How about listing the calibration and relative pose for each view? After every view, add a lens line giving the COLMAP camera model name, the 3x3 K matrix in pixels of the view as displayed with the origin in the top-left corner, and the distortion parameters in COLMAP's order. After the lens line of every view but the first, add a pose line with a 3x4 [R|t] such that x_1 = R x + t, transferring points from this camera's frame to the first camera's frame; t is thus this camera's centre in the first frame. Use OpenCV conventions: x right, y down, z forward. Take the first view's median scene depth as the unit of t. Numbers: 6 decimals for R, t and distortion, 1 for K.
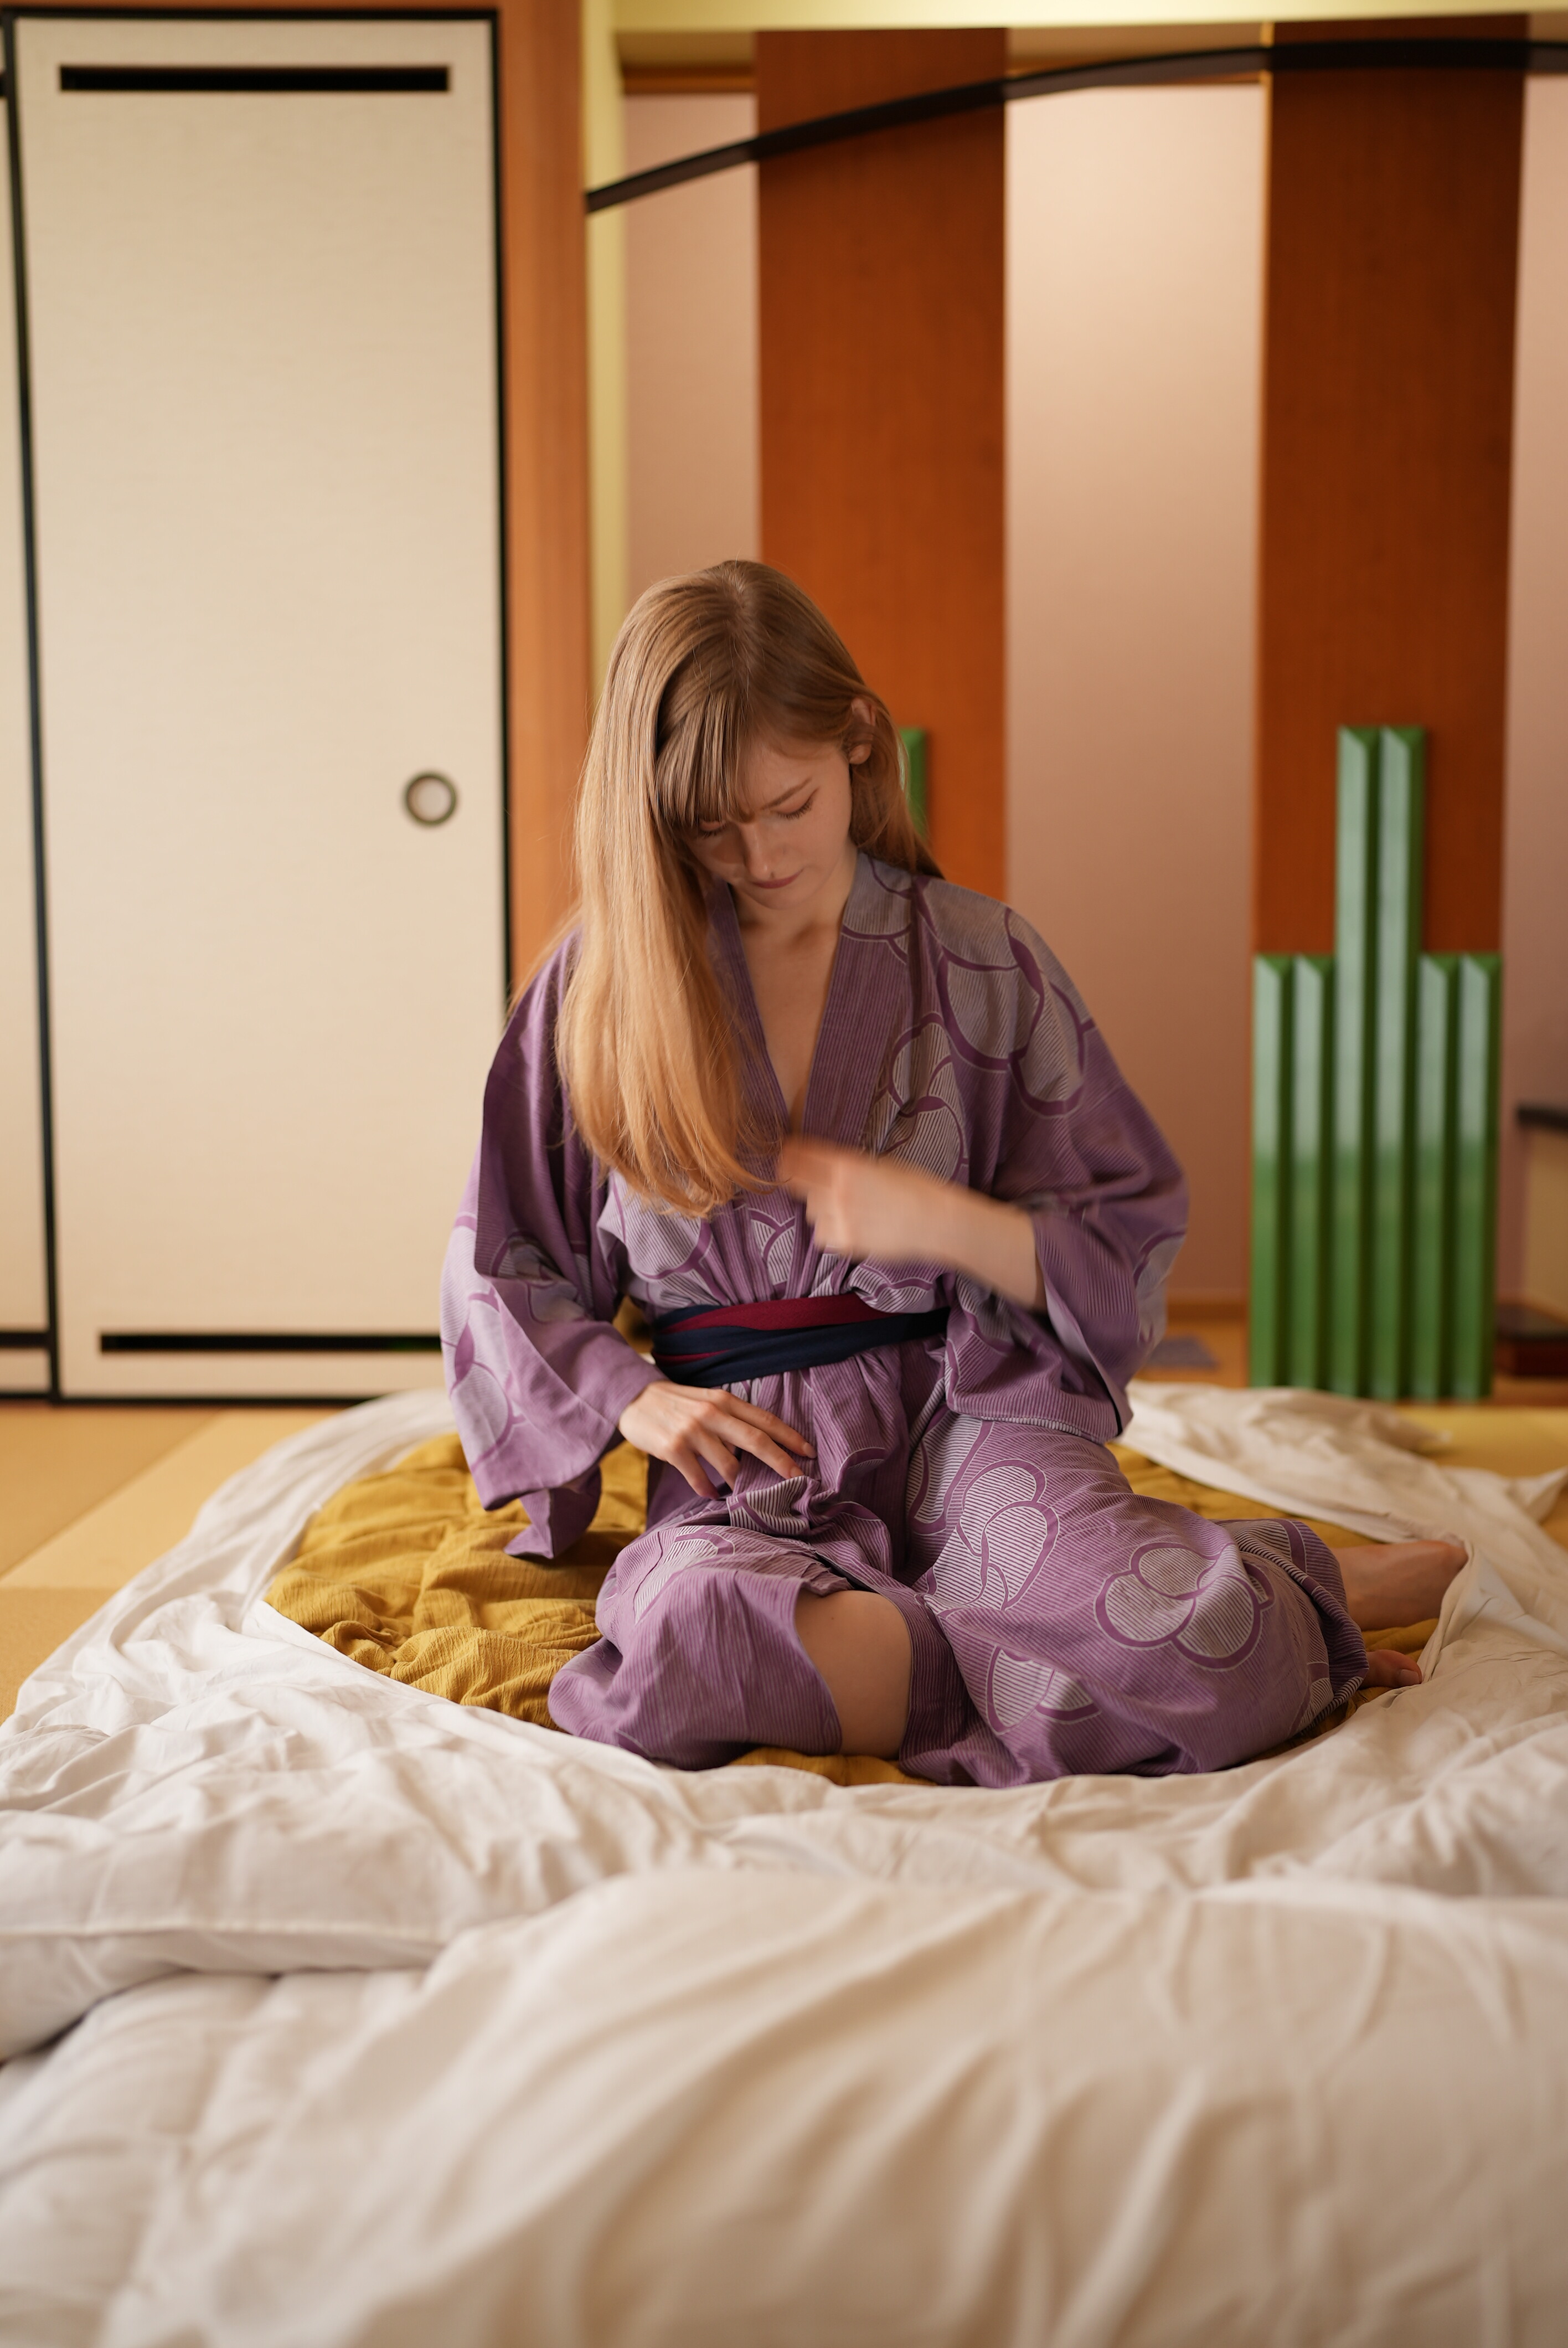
lens RADIAL K [[2401.9, 0, 784.0], [0, 2401.9, 1174.0], [0, 0, 1]] dist [-0.009147, 0.235062]
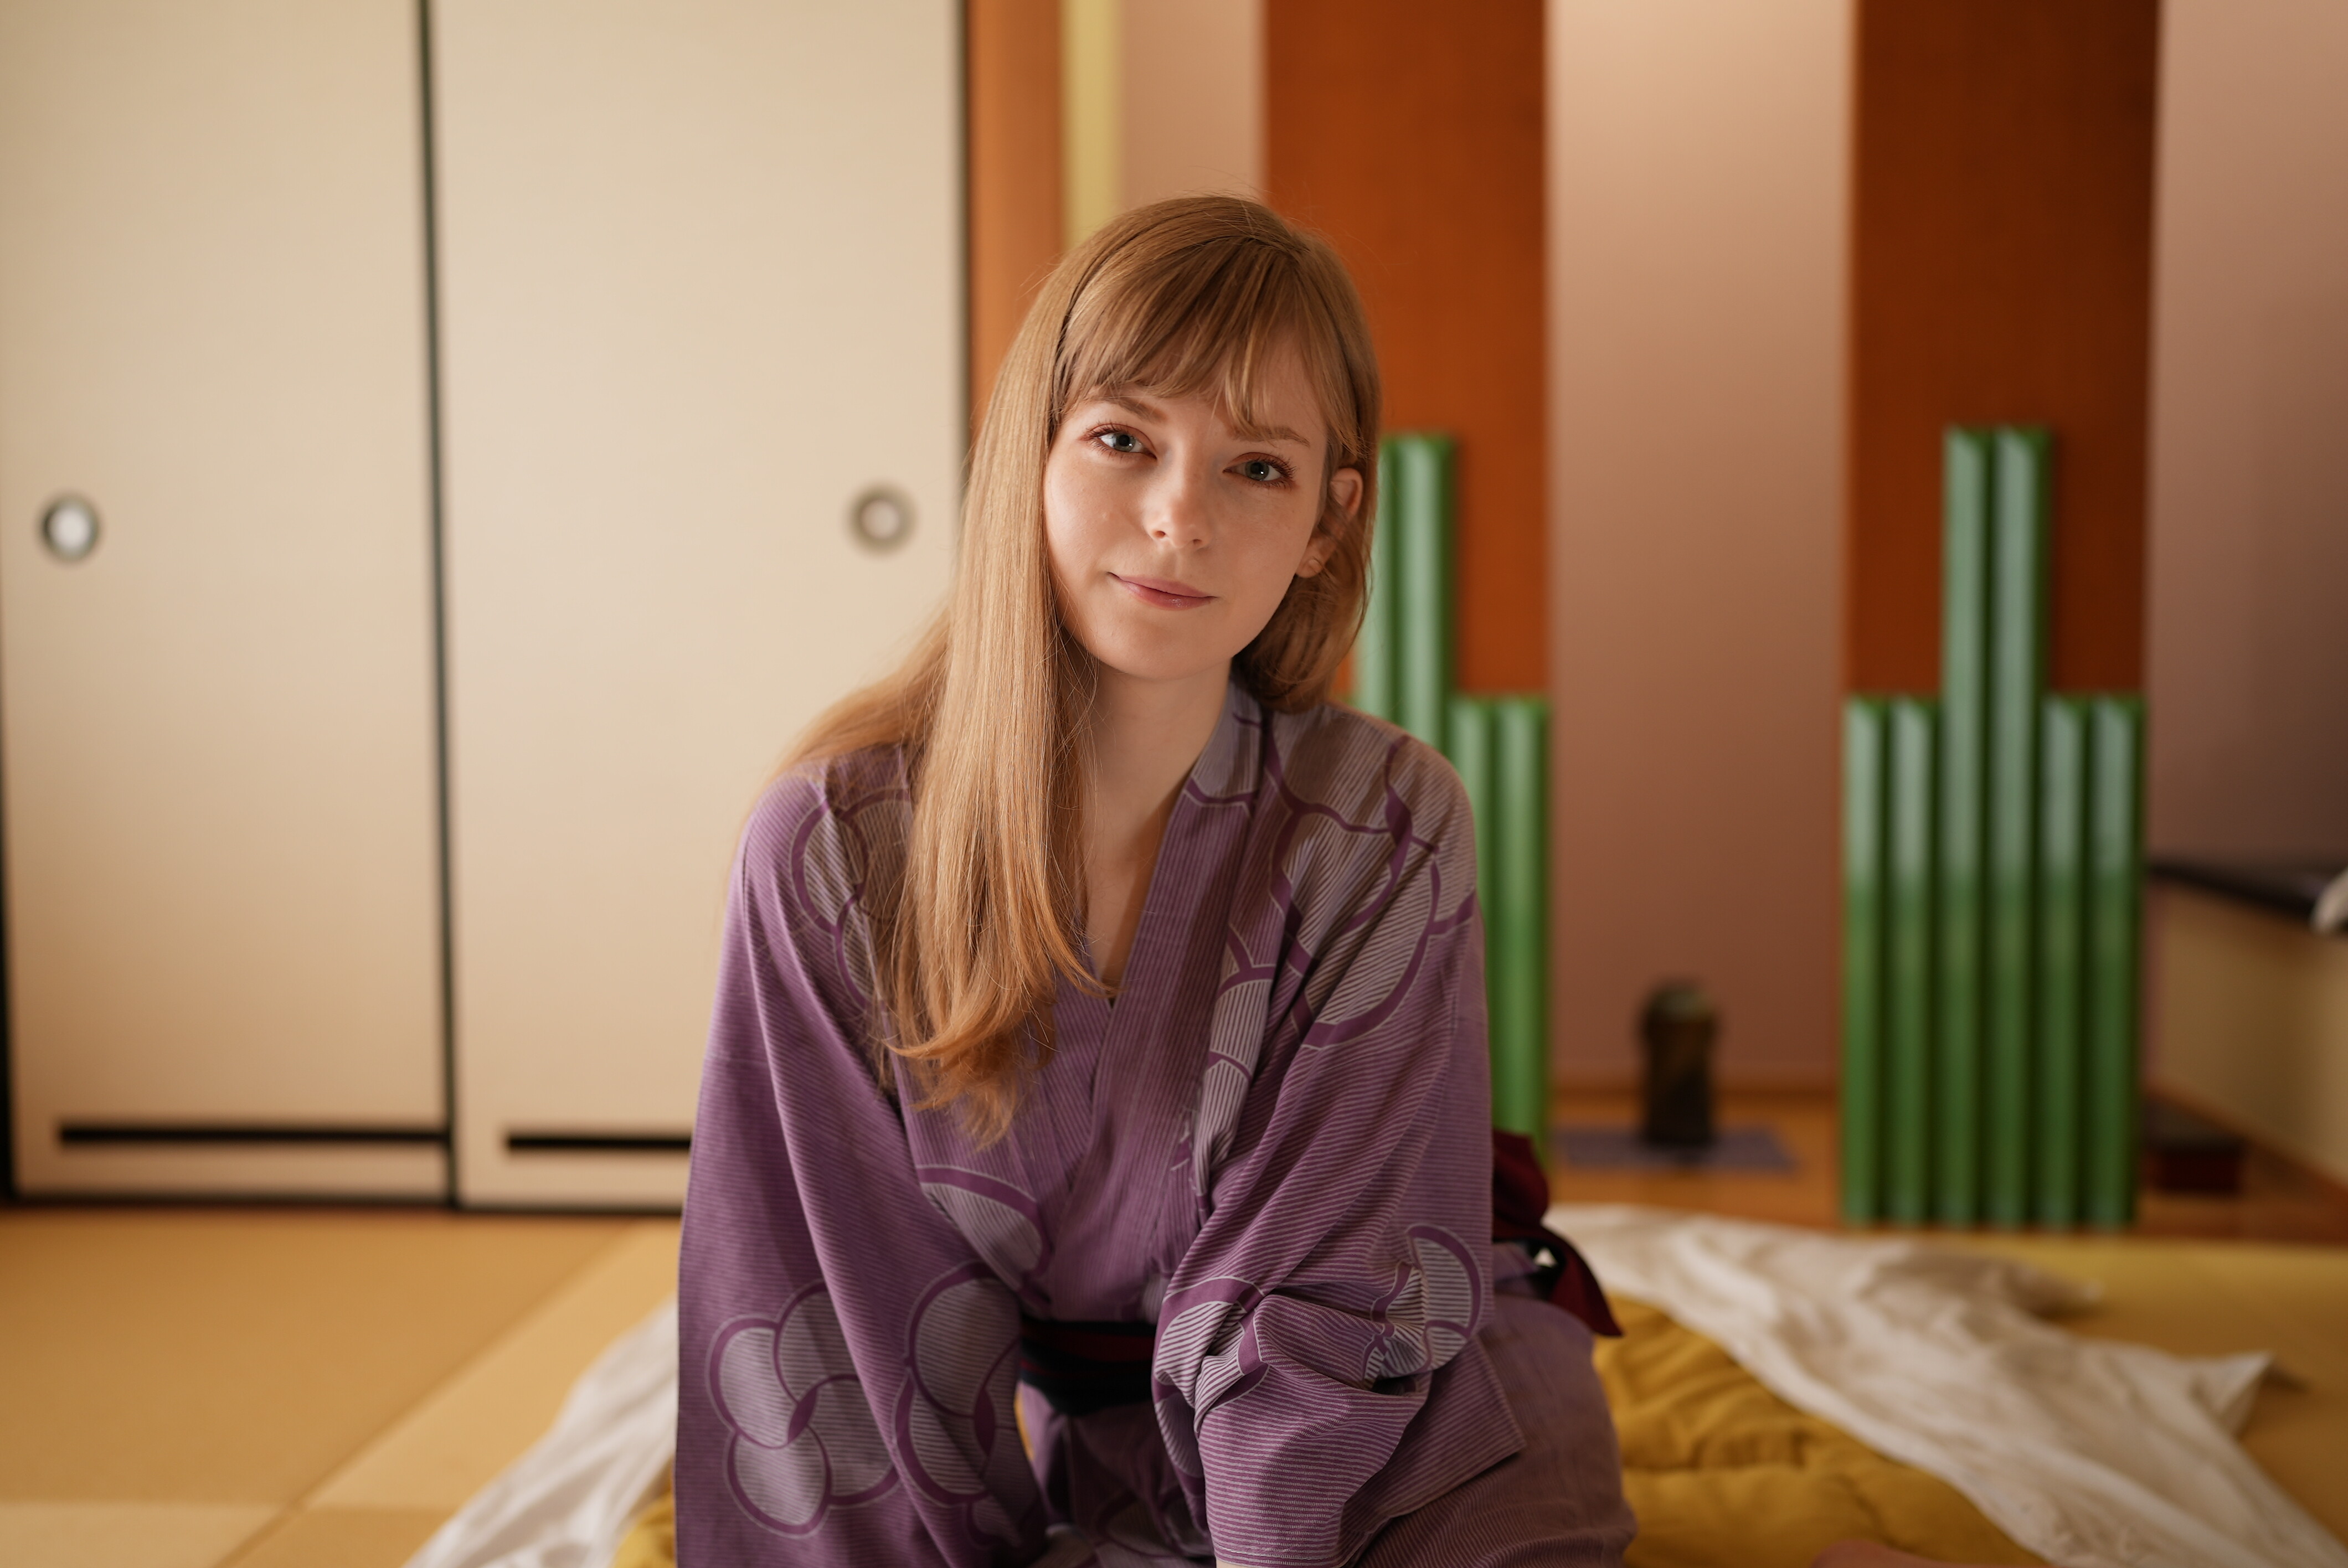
lens RADIAL K [[2401.9, 0, 1174.0], [0, 2401.9, 784.0], [0, 0, 1]] dist [-0.009147, 0.235062]
pose [[0.998241, 0.001190, -0.059270, 0.014690], [-0.002657, 0.999692, -0.024687, -0.057899], [0.059222, 0.024801, 0.997937, 0.209362]]
